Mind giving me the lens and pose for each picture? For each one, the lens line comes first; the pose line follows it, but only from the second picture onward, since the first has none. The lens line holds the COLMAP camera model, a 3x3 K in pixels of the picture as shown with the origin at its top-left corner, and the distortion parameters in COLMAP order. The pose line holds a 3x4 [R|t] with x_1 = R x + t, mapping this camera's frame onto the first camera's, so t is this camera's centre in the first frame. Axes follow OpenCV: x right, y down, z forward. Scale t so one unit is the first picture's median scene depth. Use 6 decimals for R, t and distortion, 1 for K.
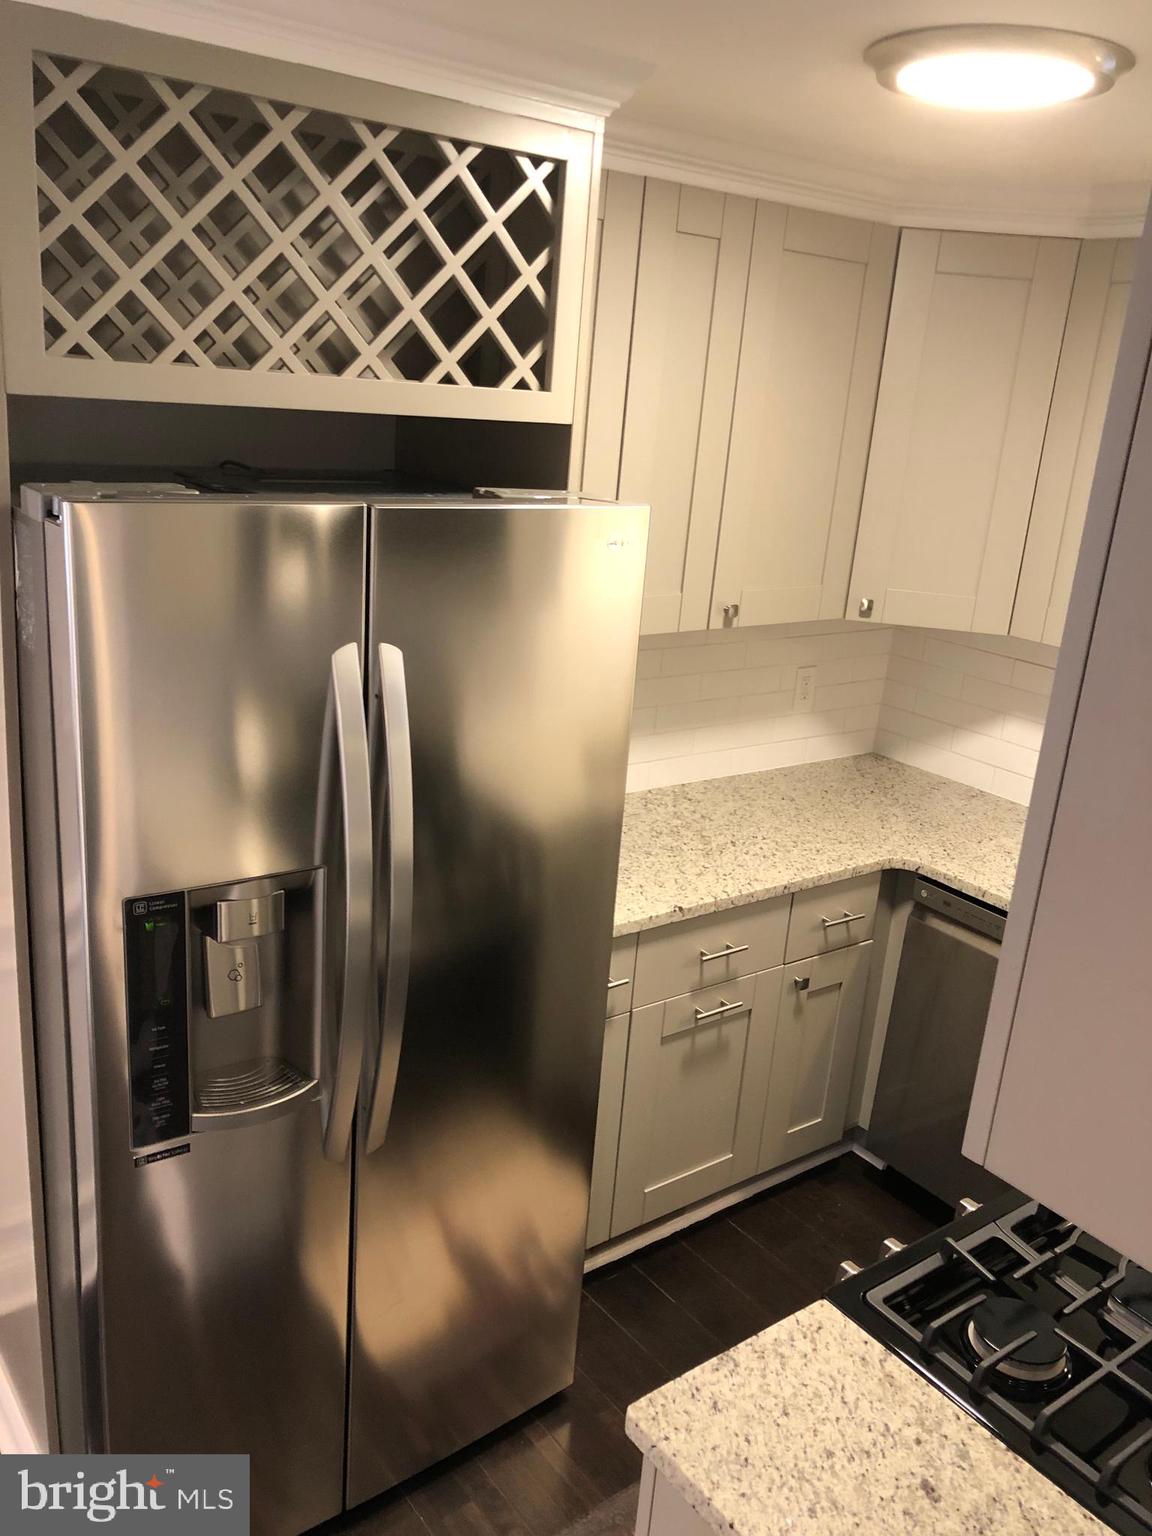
lens RADIAL K [[1250.7, 0, 571.9], [0, 1250.7, 757.8], [0, 0, 1]] dist [0.052692, -0.087931]
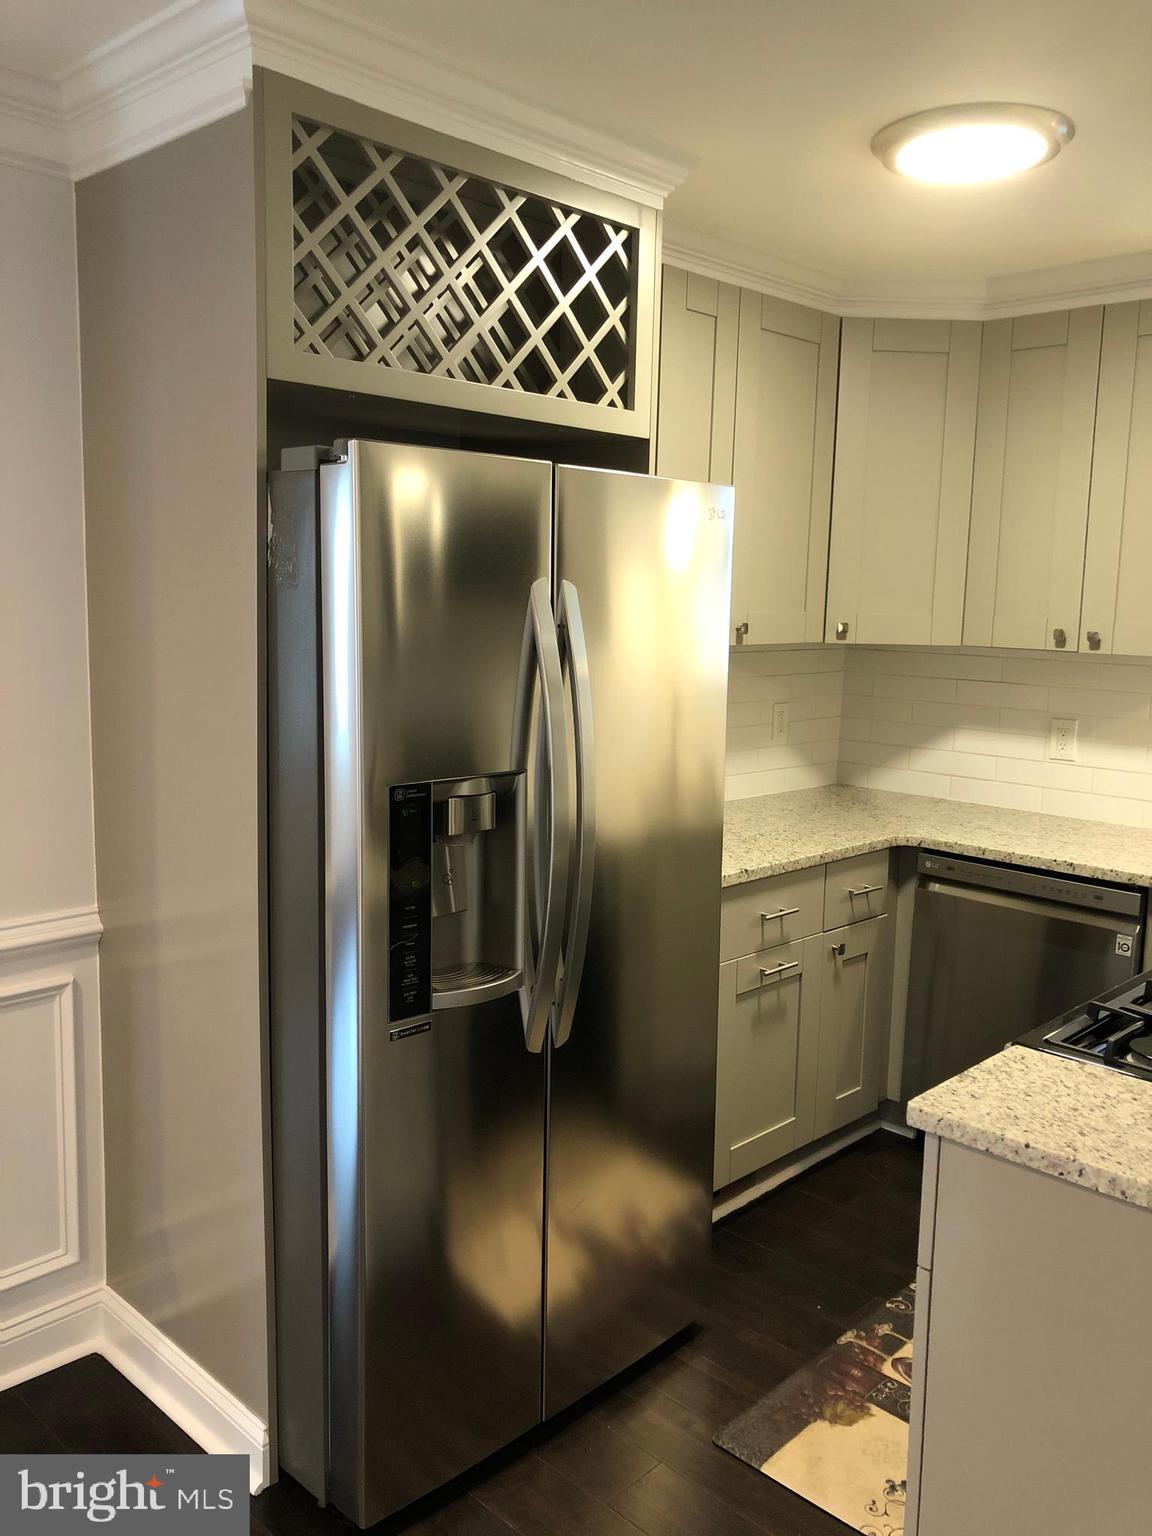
lens RADIAL K [[1250.7, 0, 581.1], [0, 1250.7, 756.7], [0, 0, 1]] dist [0.052692, -0.087931]
pose [[0.987012, -0.074709, 0.142217, -0.198638], [0.095763, 0.984419, -0.147475, 0.159679], [-0.128983, 0.159179, 0.978788, -0.099166]]
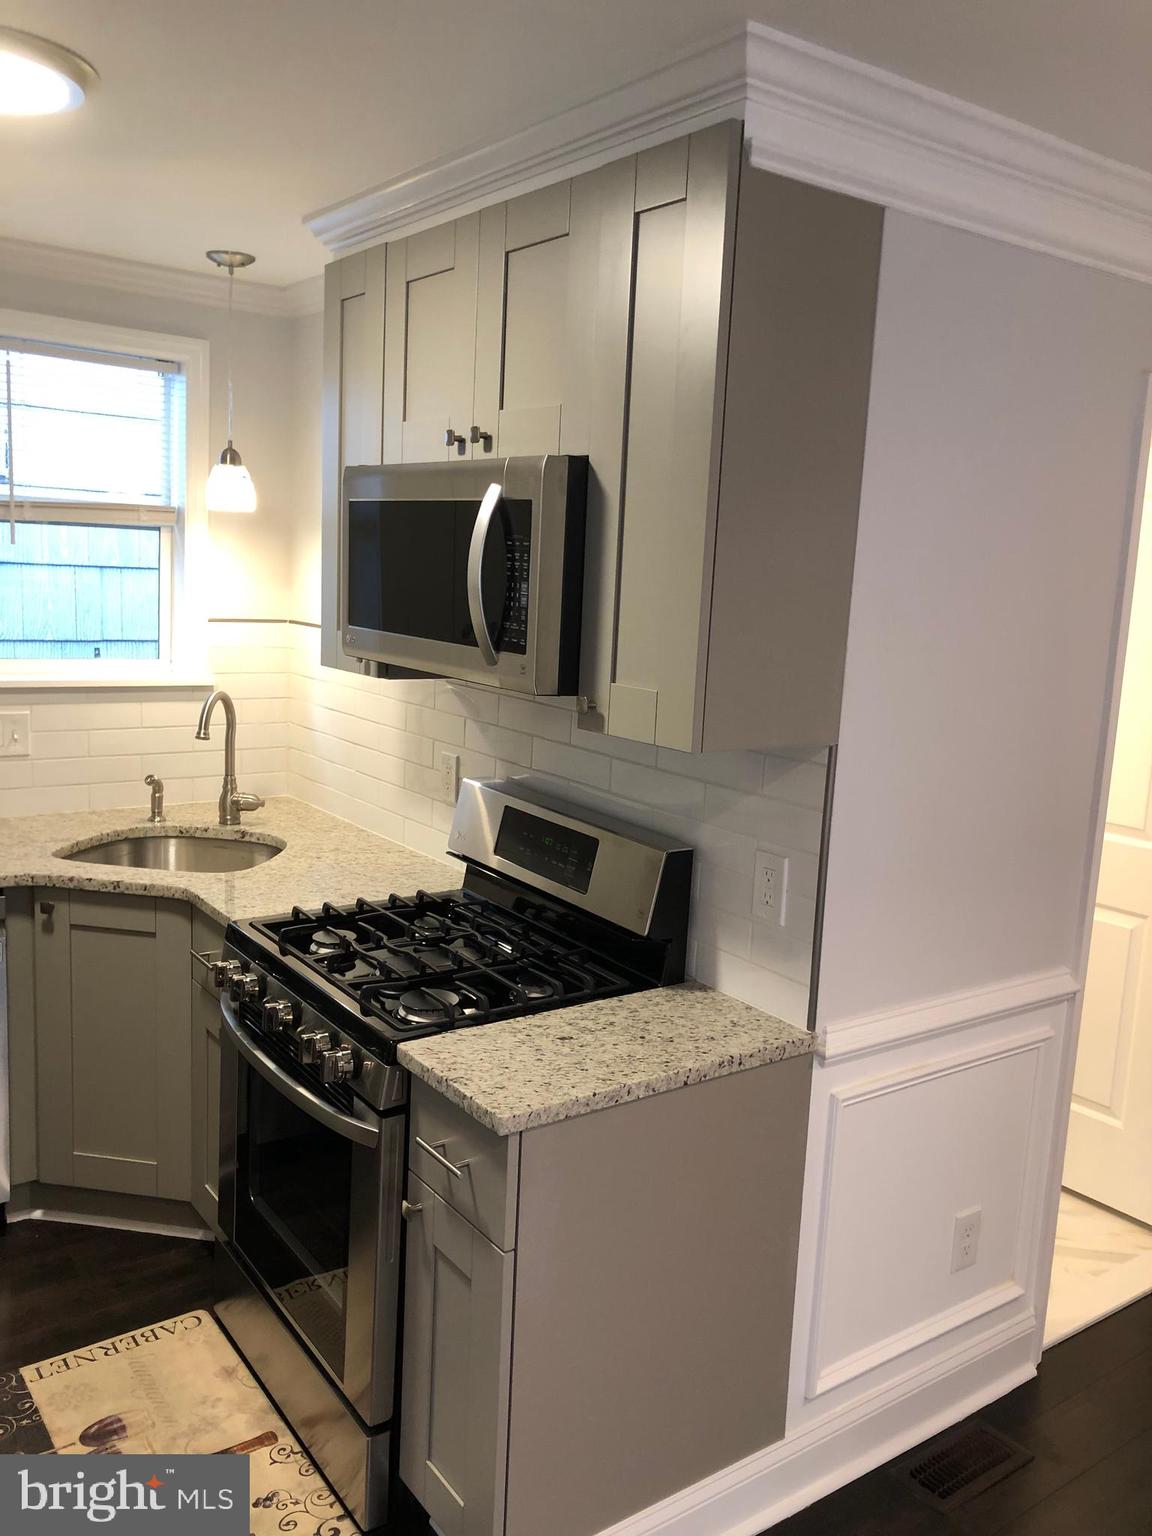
lens RADIAL K [[1250.7, 0, 585.5], [0, 1250.7, 760.7], [0, 0, 1]] dist [0.052692, -0.087931]
pose [[0.020330, -0.235447, 0.971675, -0.552414], [0.247905, 0.942712, 0.223242, -0.055086], [-0.968571, 0.236345, 0.077534, 0.342049]]
